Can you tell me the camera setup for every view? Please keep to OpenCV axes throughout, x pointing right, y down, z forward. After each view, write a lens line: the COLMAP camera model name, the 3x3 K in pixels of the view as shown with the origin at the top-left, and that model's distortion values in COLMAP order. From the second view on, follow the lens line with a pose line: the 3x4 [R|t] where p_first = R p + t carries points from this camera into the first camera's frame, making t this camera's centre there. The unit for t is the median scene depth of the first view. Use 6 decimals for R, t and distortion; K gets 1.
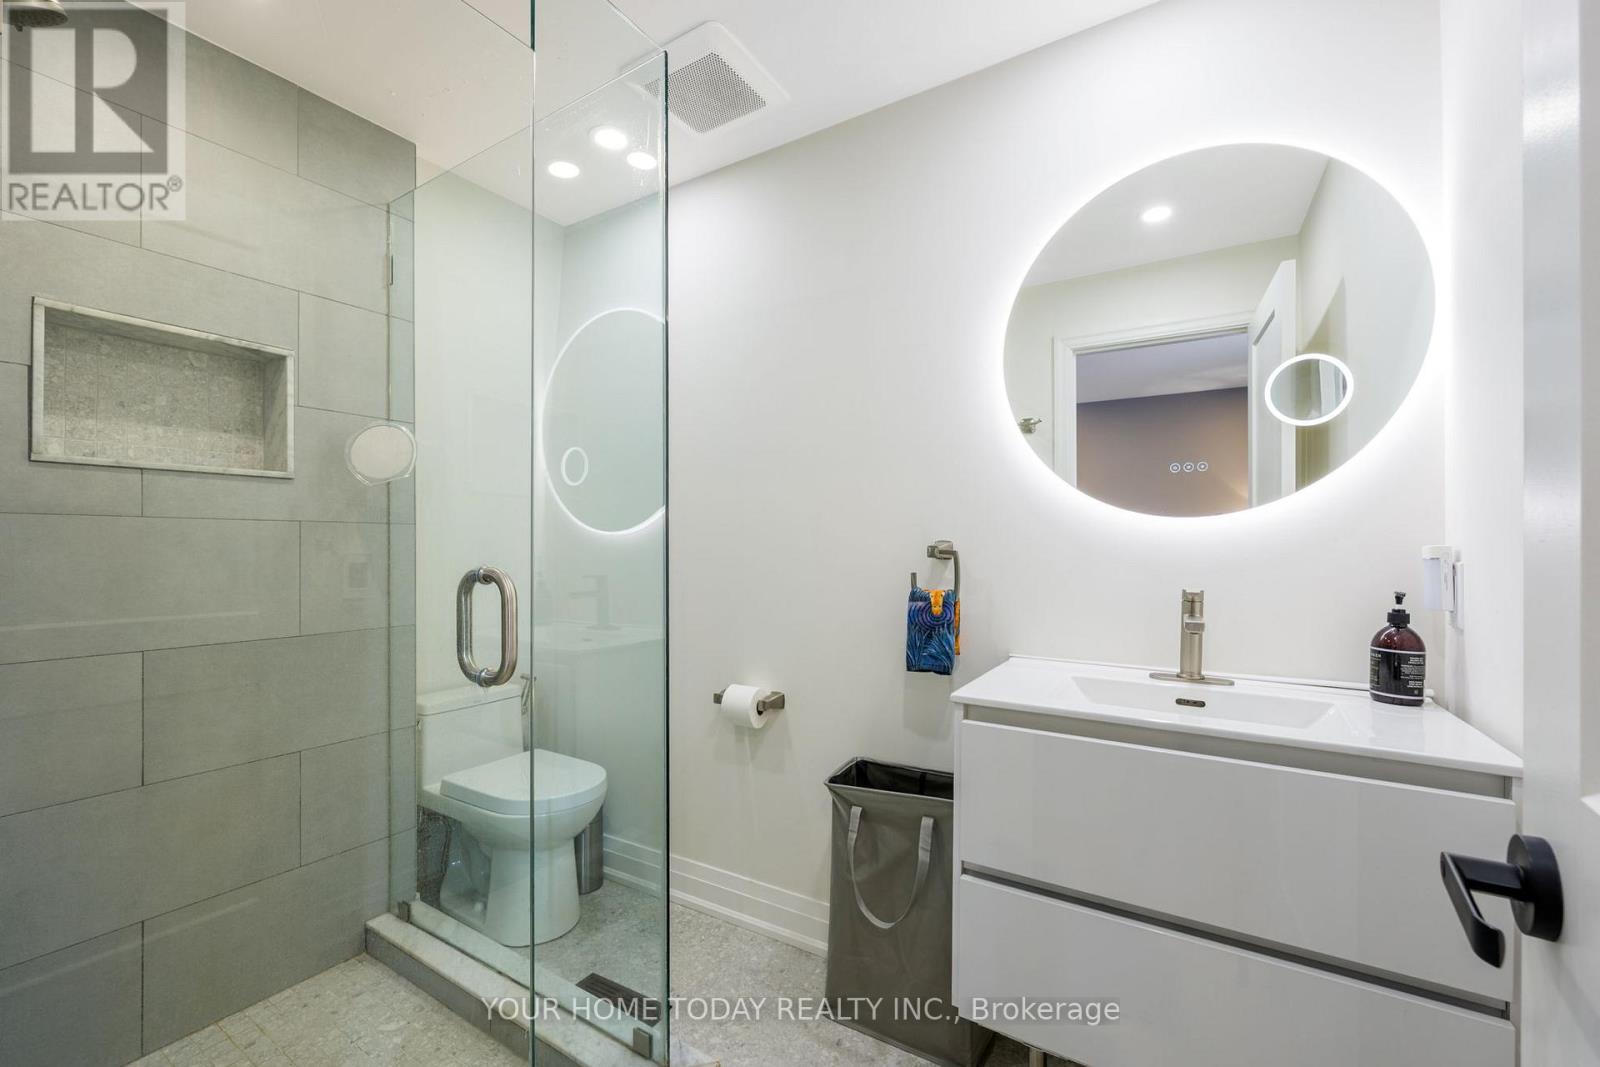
lens RADIAL K [[638.9, 0, 800.0], [0, 638.9, 533.5], [0, 0, 1]] dist [-0.000176, -0.000060]
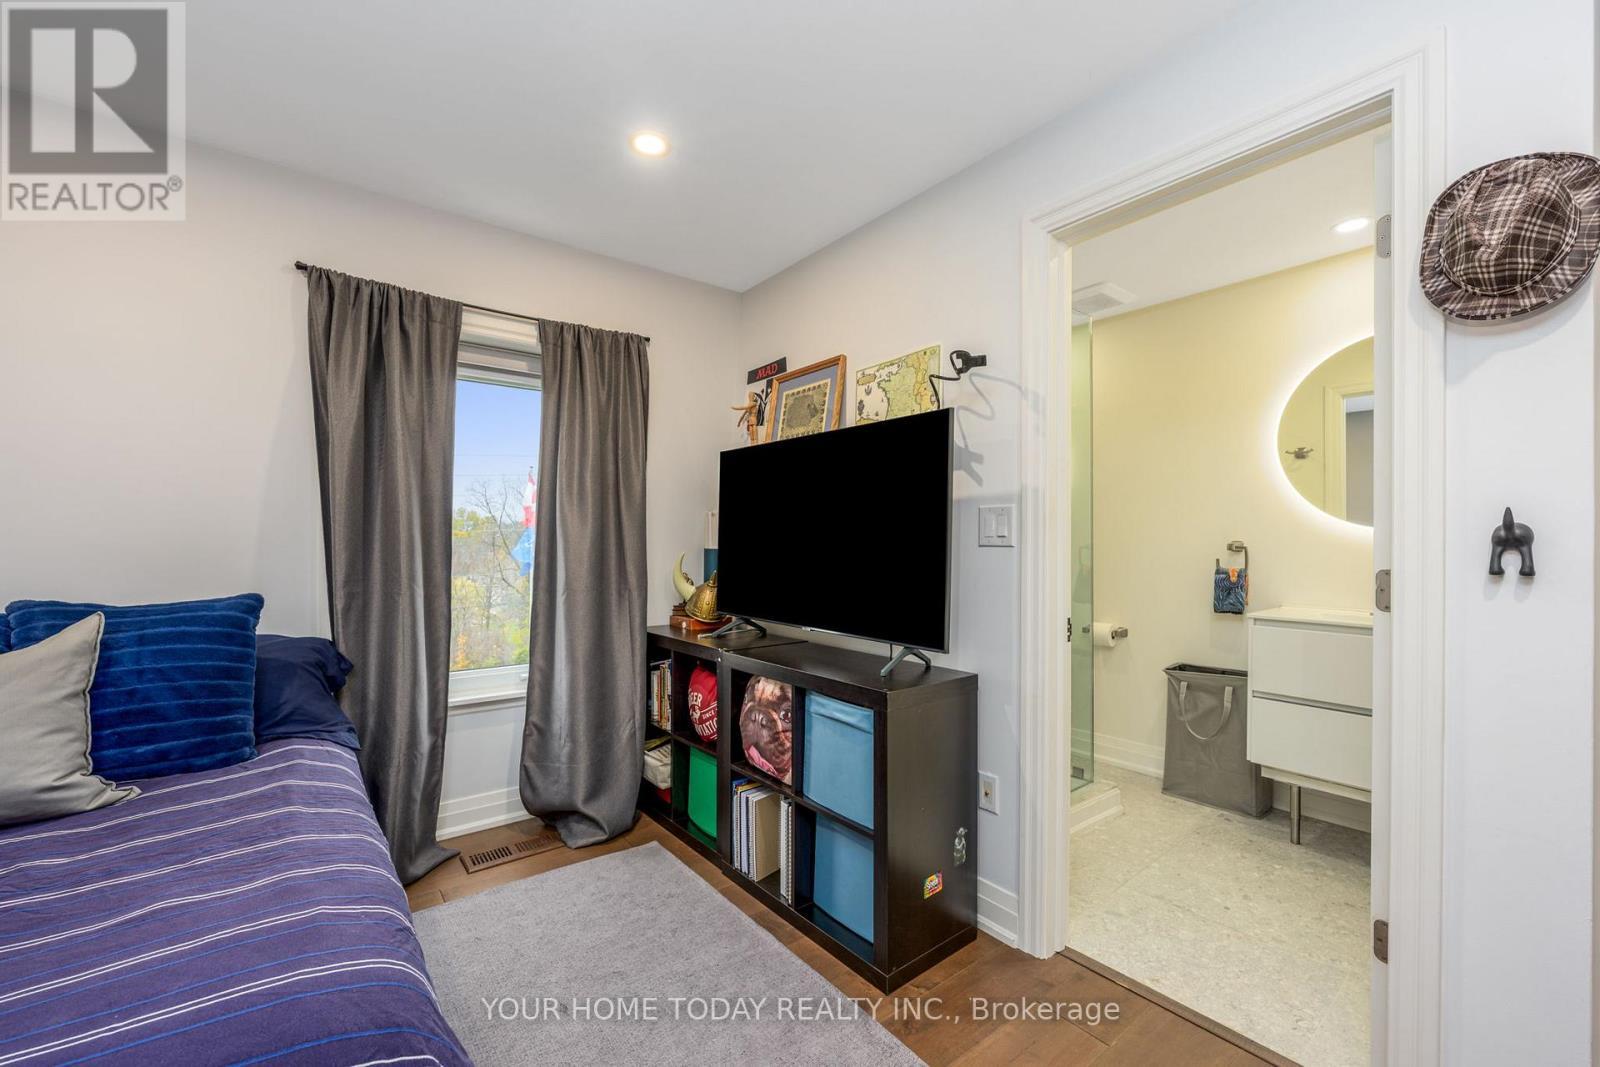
lens RADIAL K [[638.9, 0, 800.0], [0, 638.9, 533.5], [0, 0, 1]] dist [-0.000176, -0.000060]
pose [[0.943525, 0.002571, -0.331292, -0.343462], [-0.001609, 0.999994, 0.003176, -0.013600], [0.331298, -0.002464, 0.943523, -1.108046]]
